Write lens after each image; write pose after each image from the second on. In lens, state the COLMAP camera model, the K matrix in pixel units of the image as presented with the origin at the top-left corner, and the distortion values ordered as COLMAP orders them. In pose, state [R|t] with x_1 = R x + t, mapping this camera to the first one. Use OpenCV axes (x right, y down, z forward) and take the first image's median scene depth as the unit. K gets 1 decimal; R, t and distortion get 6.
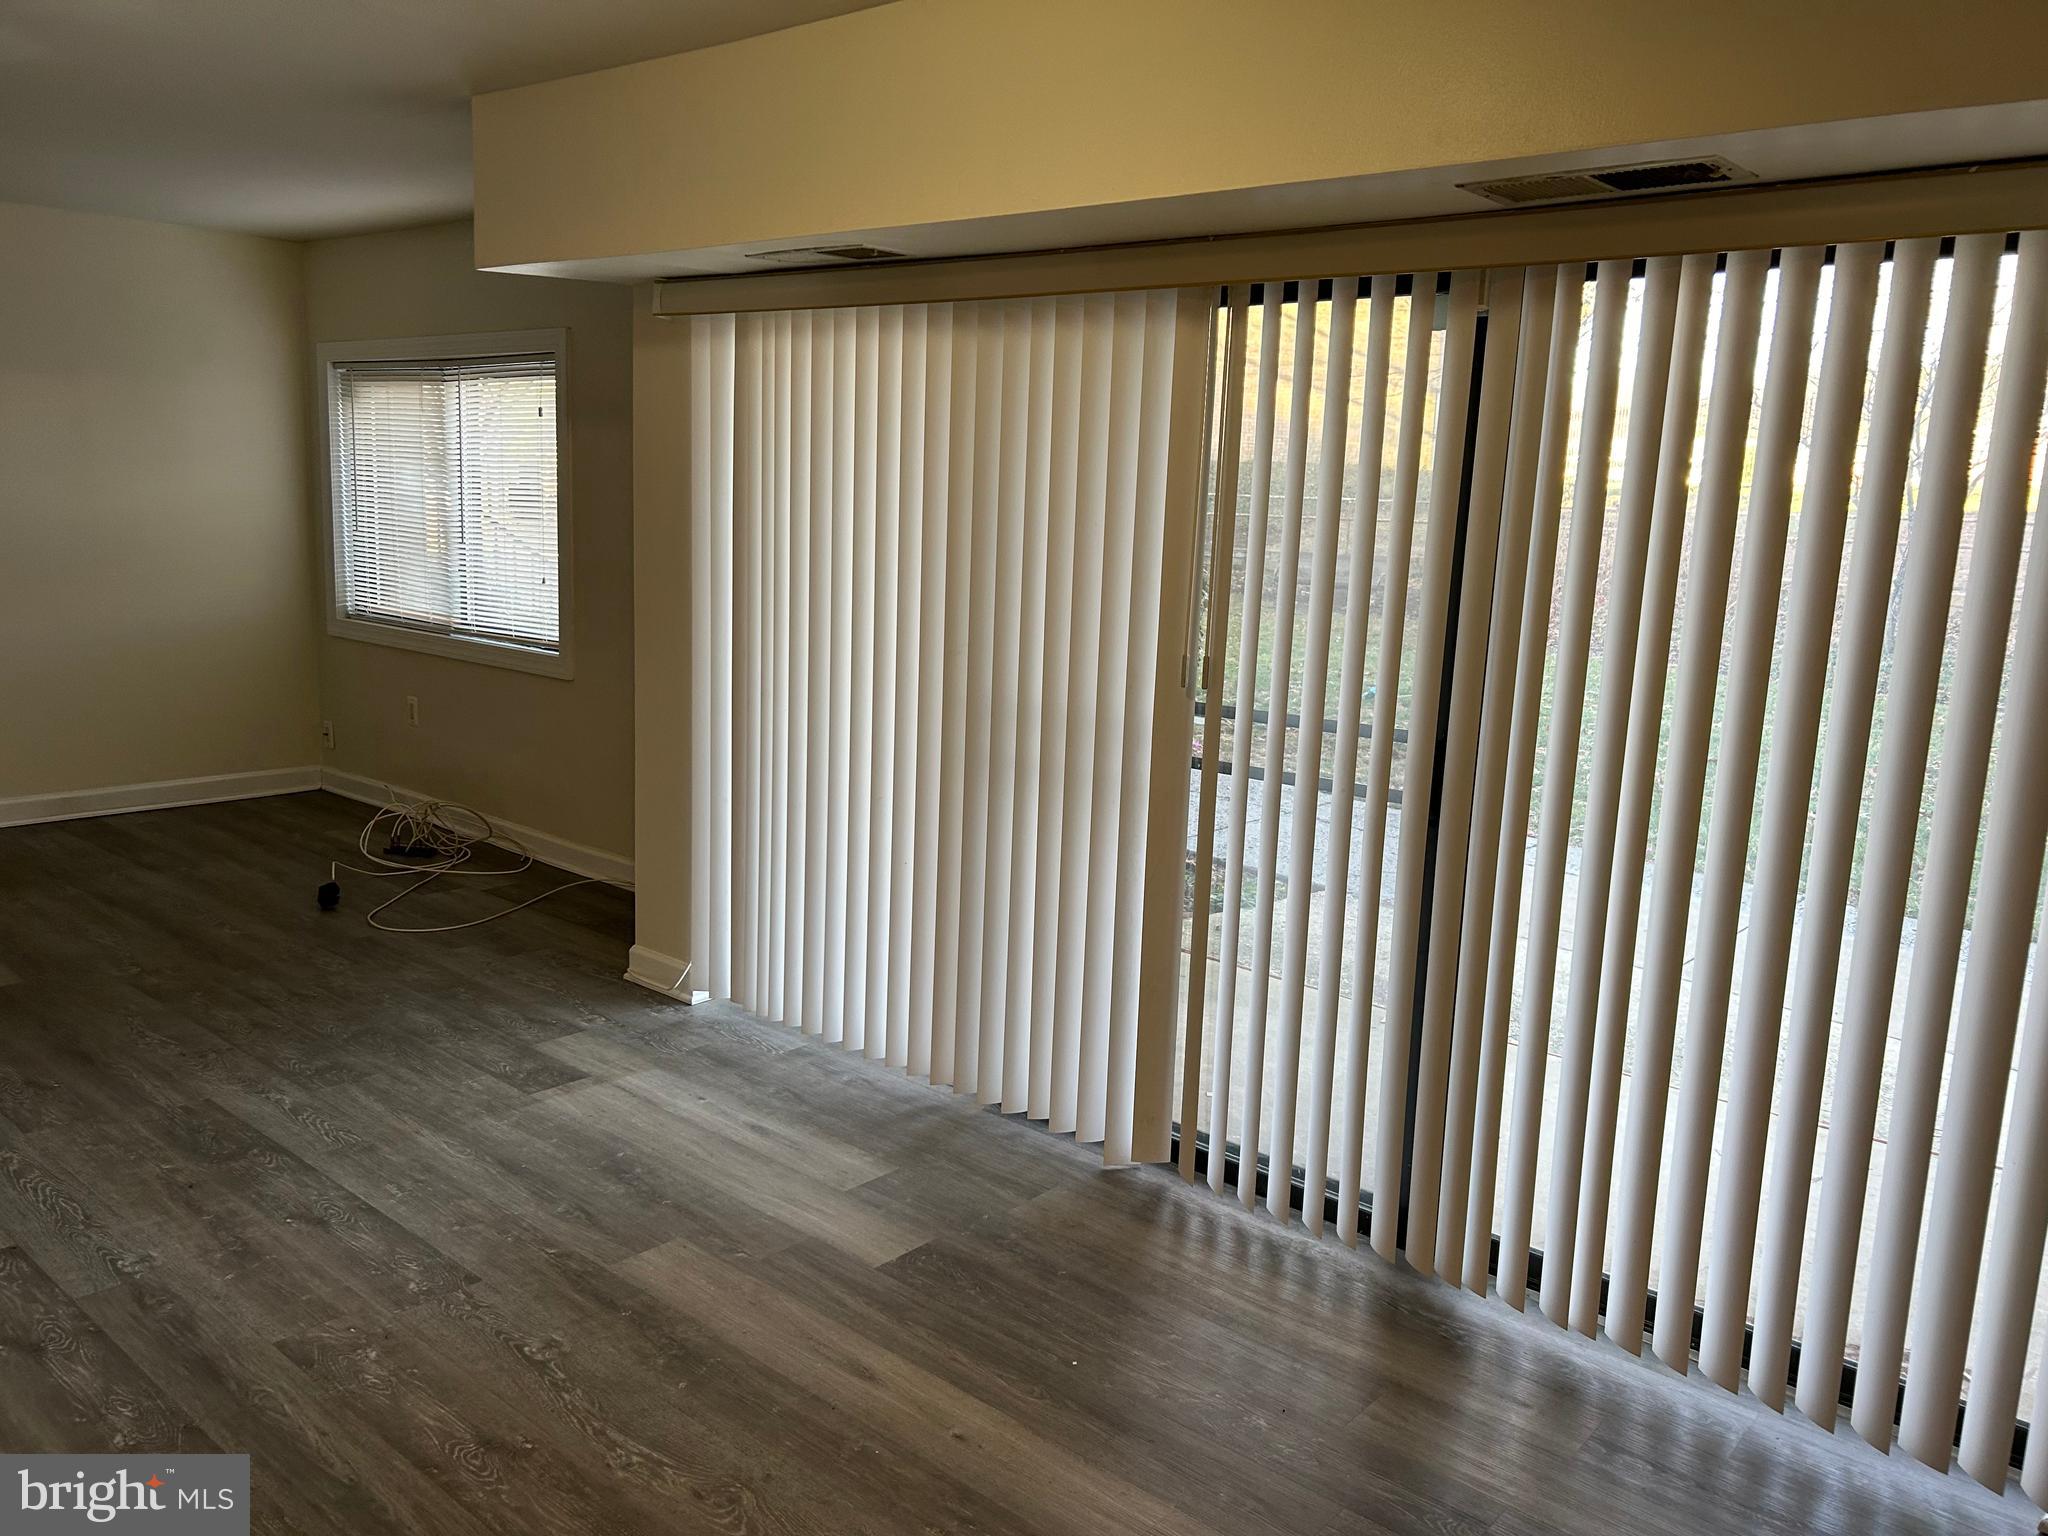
lens RADIAL K [[1558.9, 0, 1026.6], [0, 1558.9, 768.8], [0, 0, 1]] dist [0.055662, -0.058720]
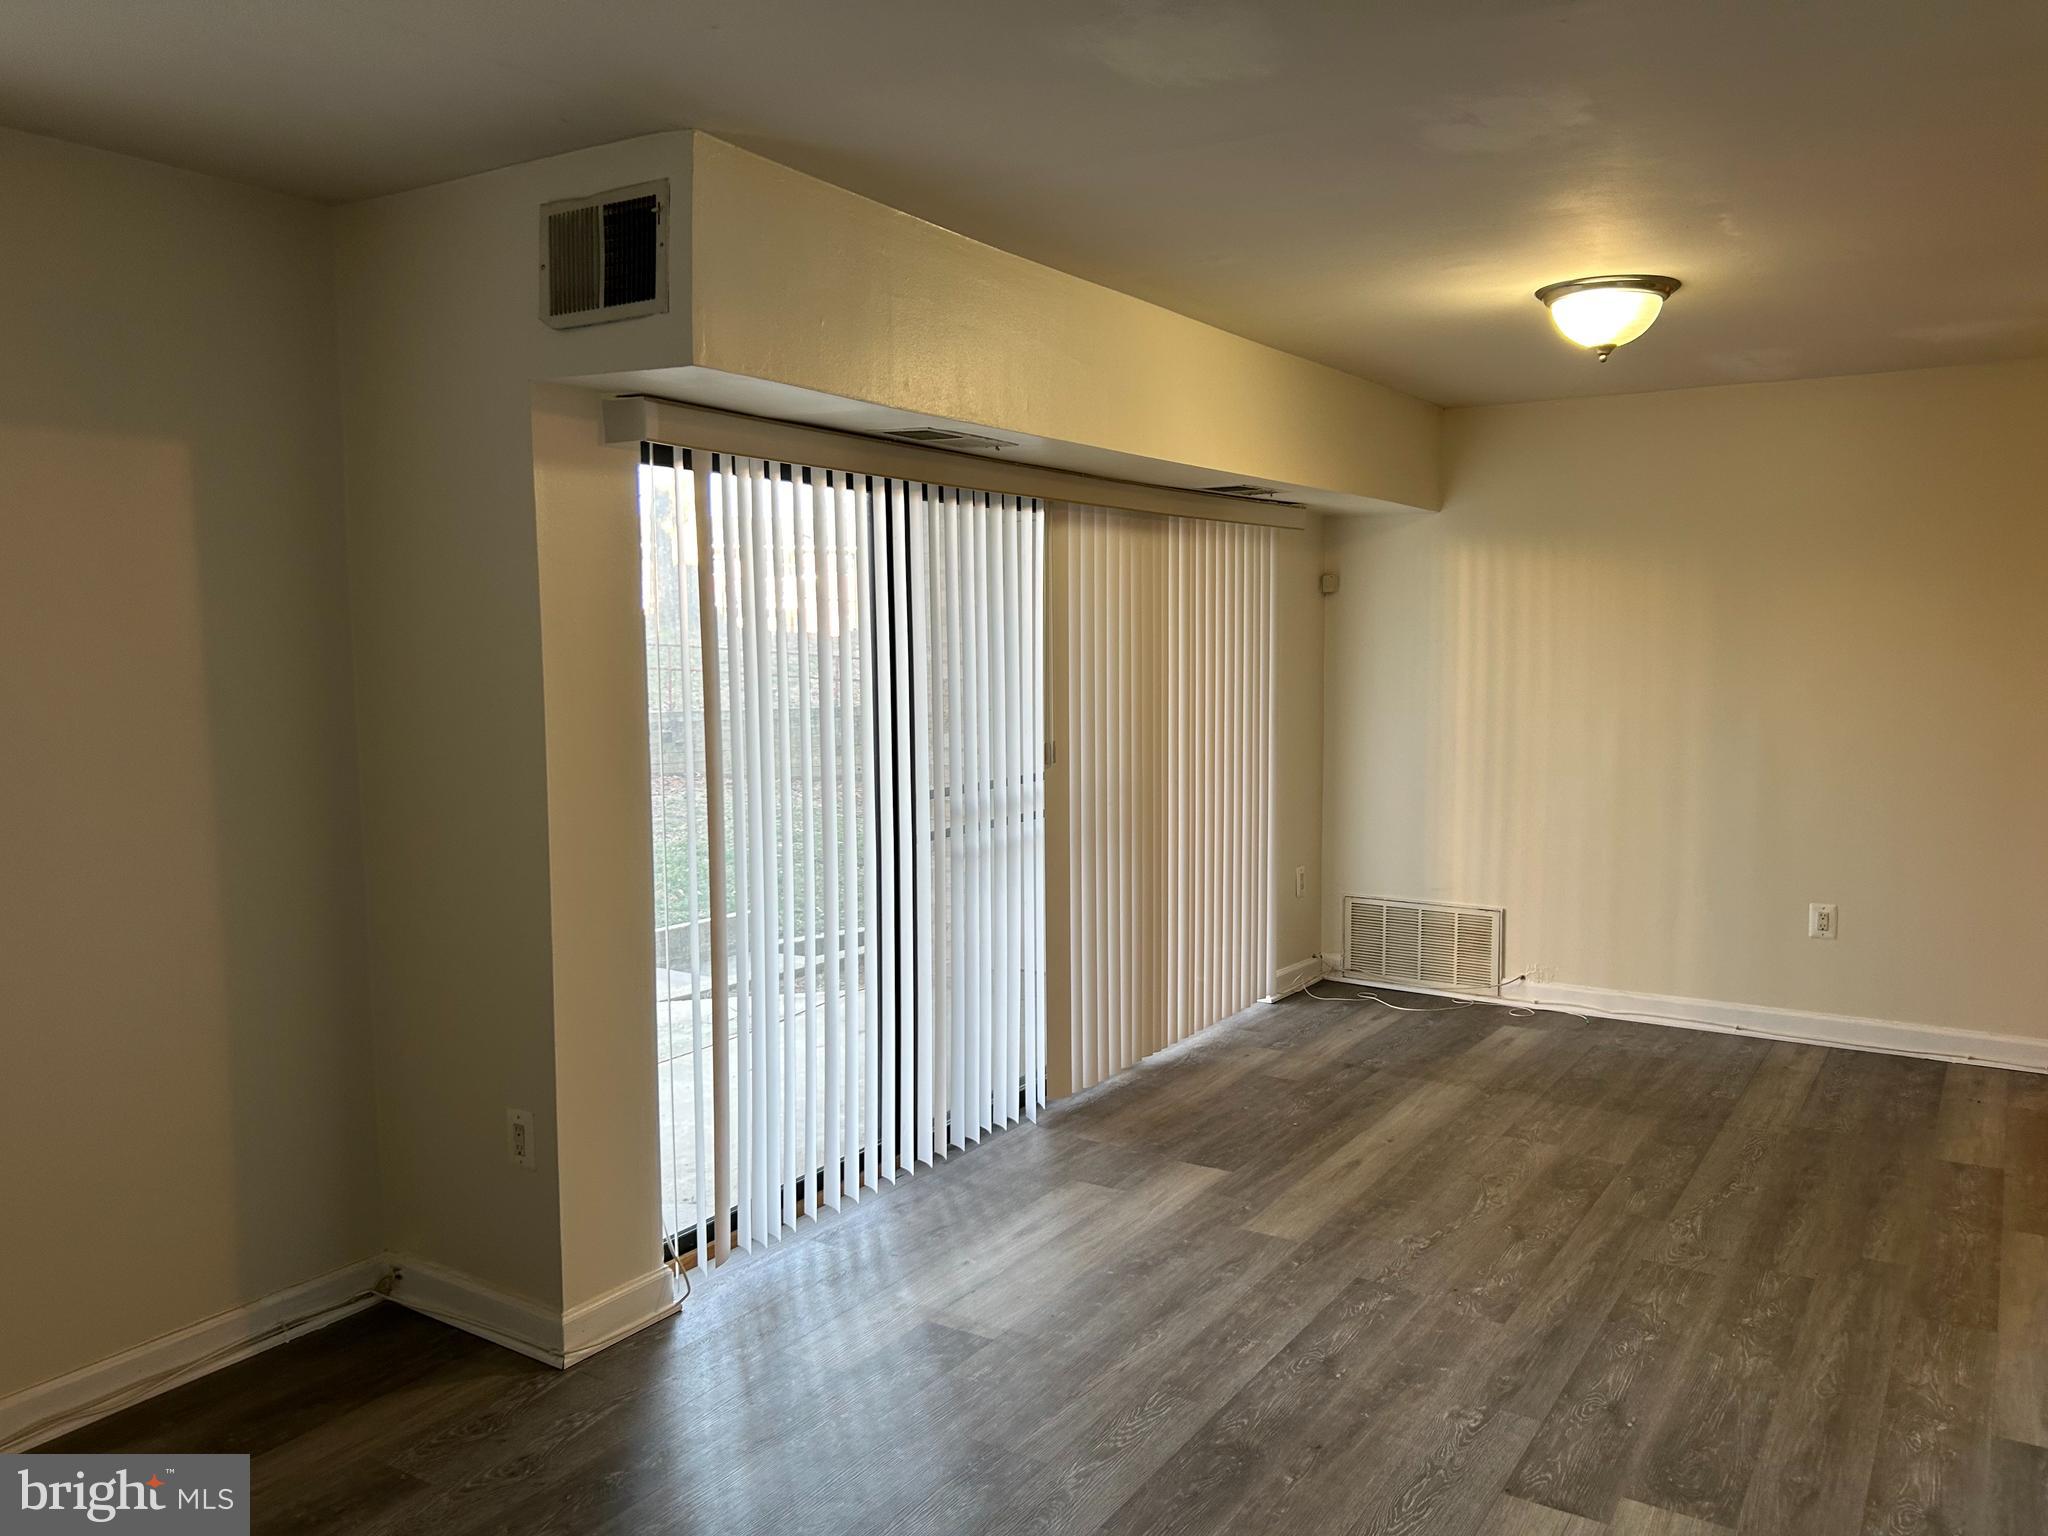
lens RADIAL K [[1558.9, 0, 1026.6], [0, 1558.9, 768.8], [0, 0, 1]] dist [0.055662, -0.058720]
pose [[-0.151547, -0.128911, 0.980008, -1.302843], [0.170401, 0.973208, 0.154367, -0.271796], [-0.973651, 0.190388, -0.125520, 1.174224]]
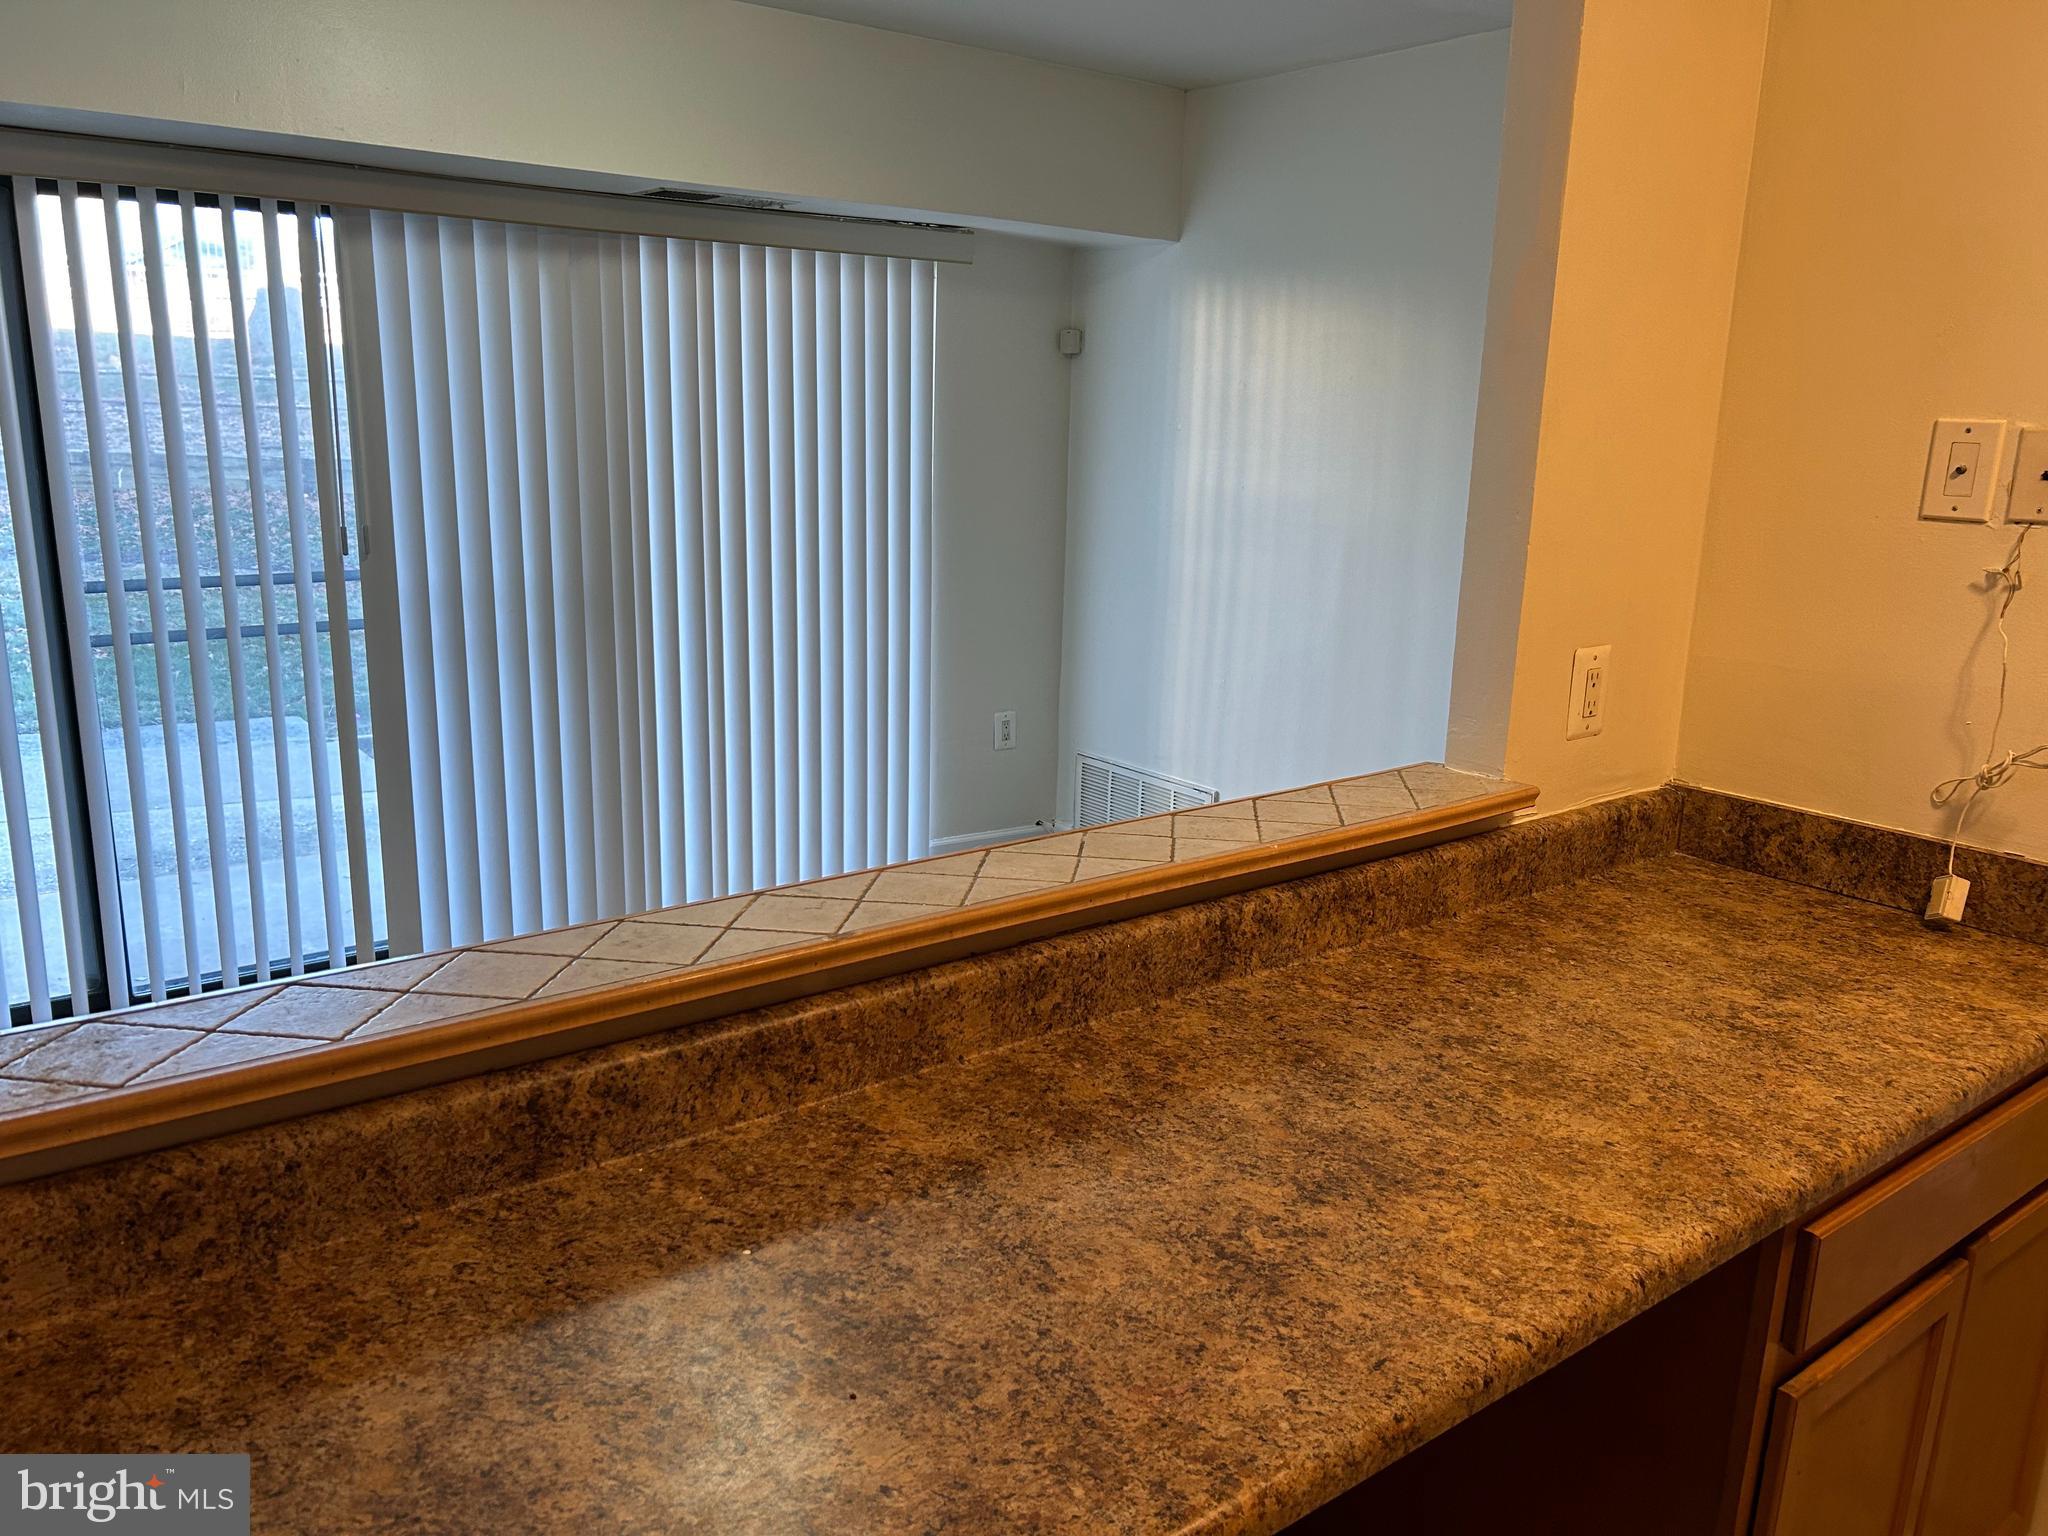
lens RADIAL K [[1550.4, 0, 1027.8], [0, 1550.4, 773.0], [0, 0, 1]] dist [0.041001, -0.050302]
pose [[0.188134, -0.263096, 0.946248, -0.918798], [0.152778, 0.959564, 0.236423, -0.092637], [-0.970188, 0.100087, 0.220722, 0.260975]]
